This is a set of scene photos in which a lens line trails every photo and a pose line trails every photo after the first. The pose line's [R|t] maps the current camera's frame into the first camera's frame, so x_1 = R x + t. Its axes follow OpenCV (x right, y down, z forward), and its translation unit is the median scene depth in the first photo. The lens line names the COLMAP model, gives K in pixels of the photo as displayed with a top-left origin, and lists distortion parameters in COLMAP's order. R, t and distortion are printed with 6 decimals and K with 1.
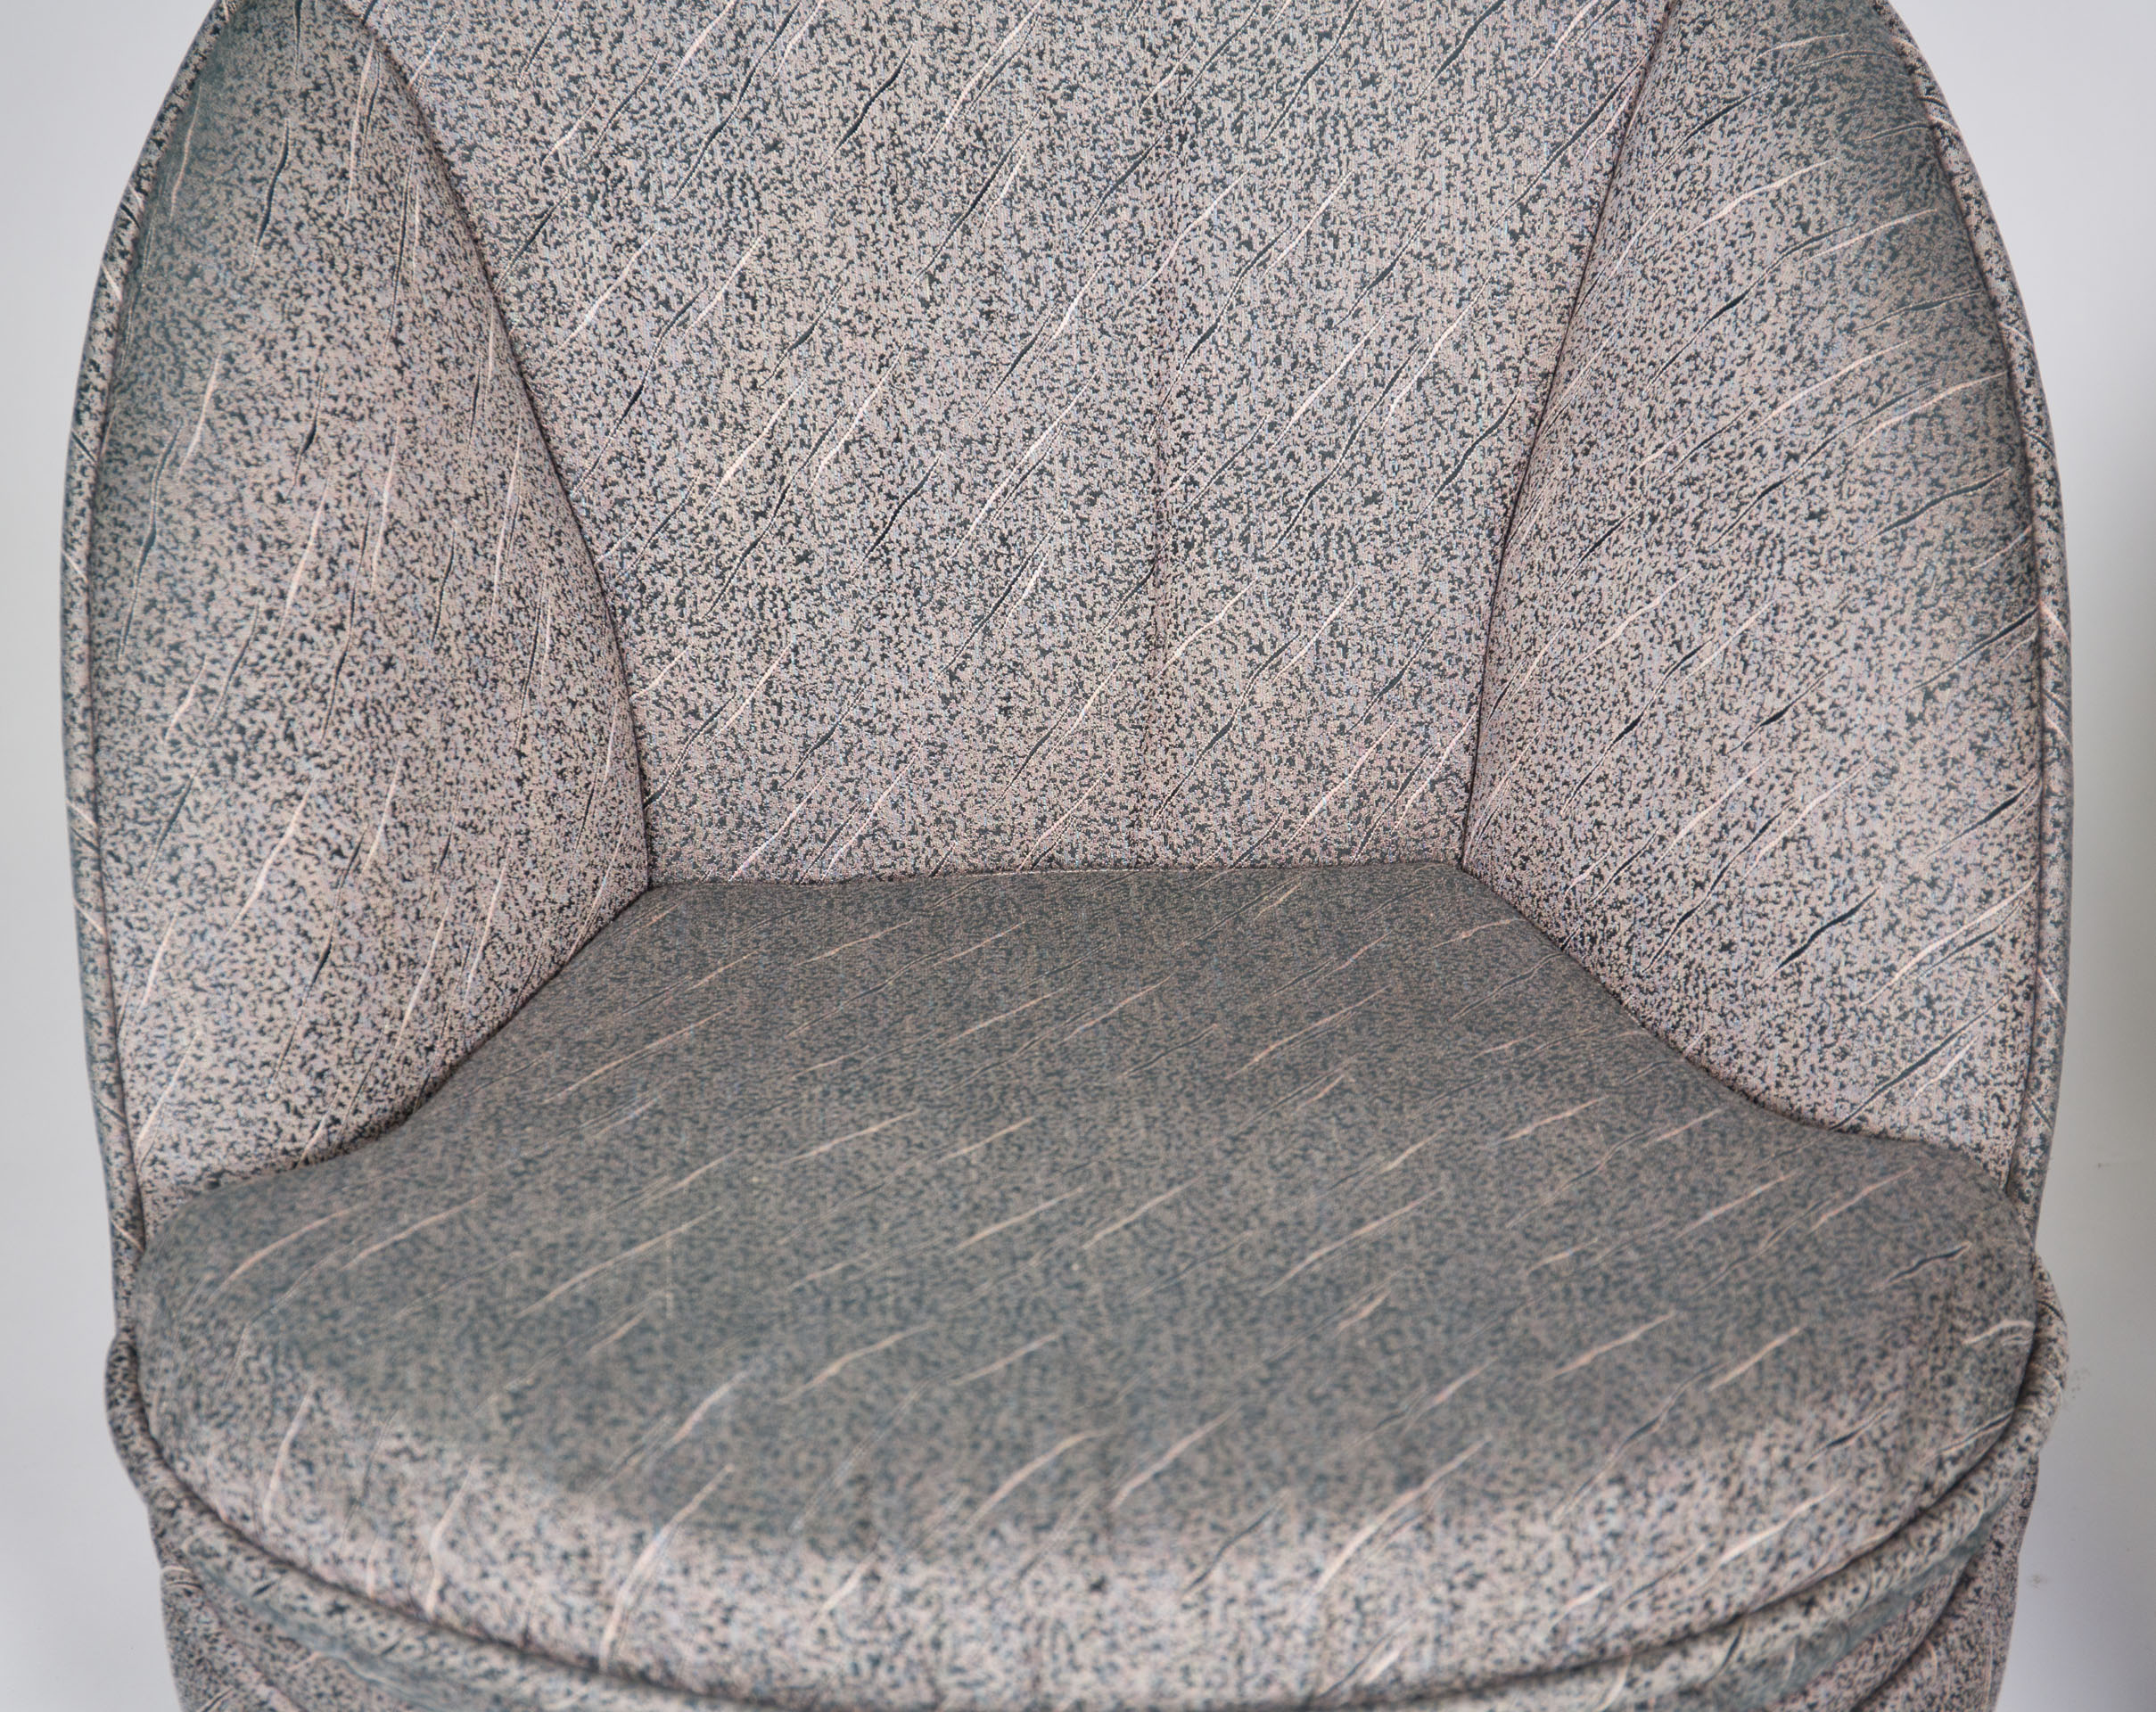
lens RADIAL K [[4785.4, 0, 1078.0], [0, 4785.4, 856.0], [0, 0, 1]] dist [0.087703, 0.304242]
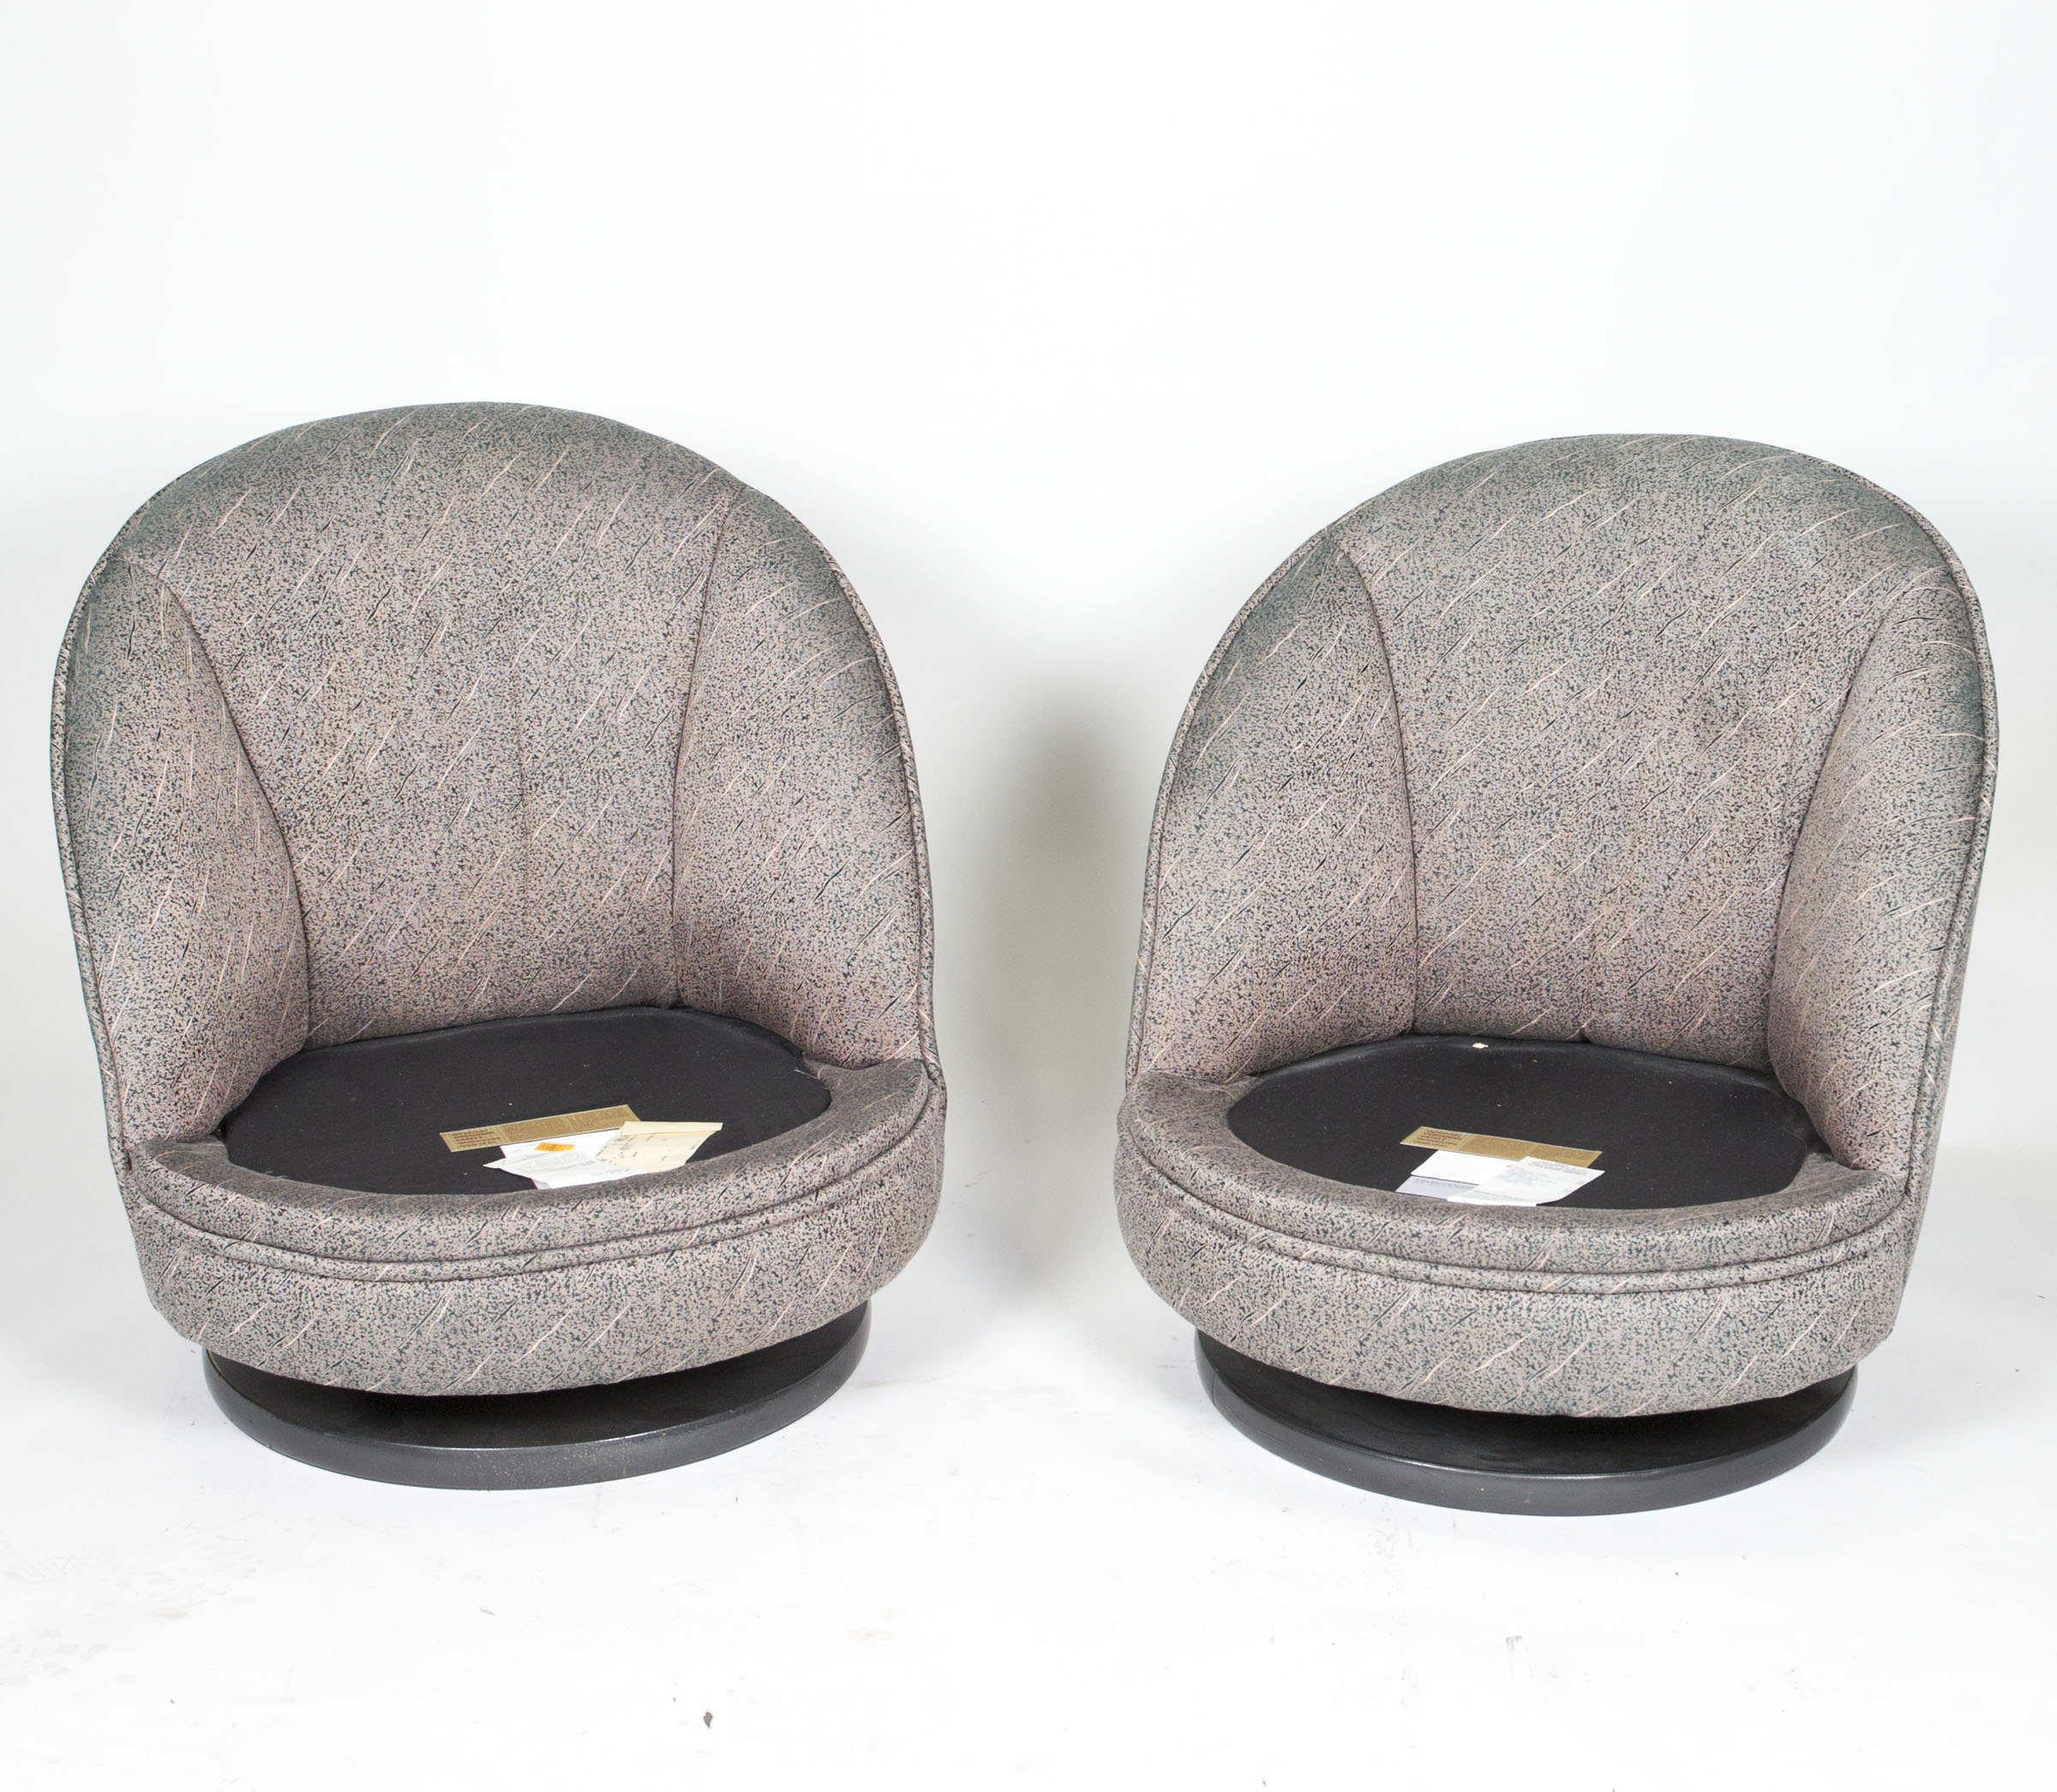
lens RADIAL K [[3494.6, 0, 1294.5], [0, 3494.6, 775.2], [0, 0, 1]] dist [-0.068462, 0.067110]
pose [[0.953025, -0.087859, 0.289870, -0.117548], [0.154817, 0.963848, -0.216862, 0.358680], [-0.260338, 0.251551, 0.932173, -0.662192]]
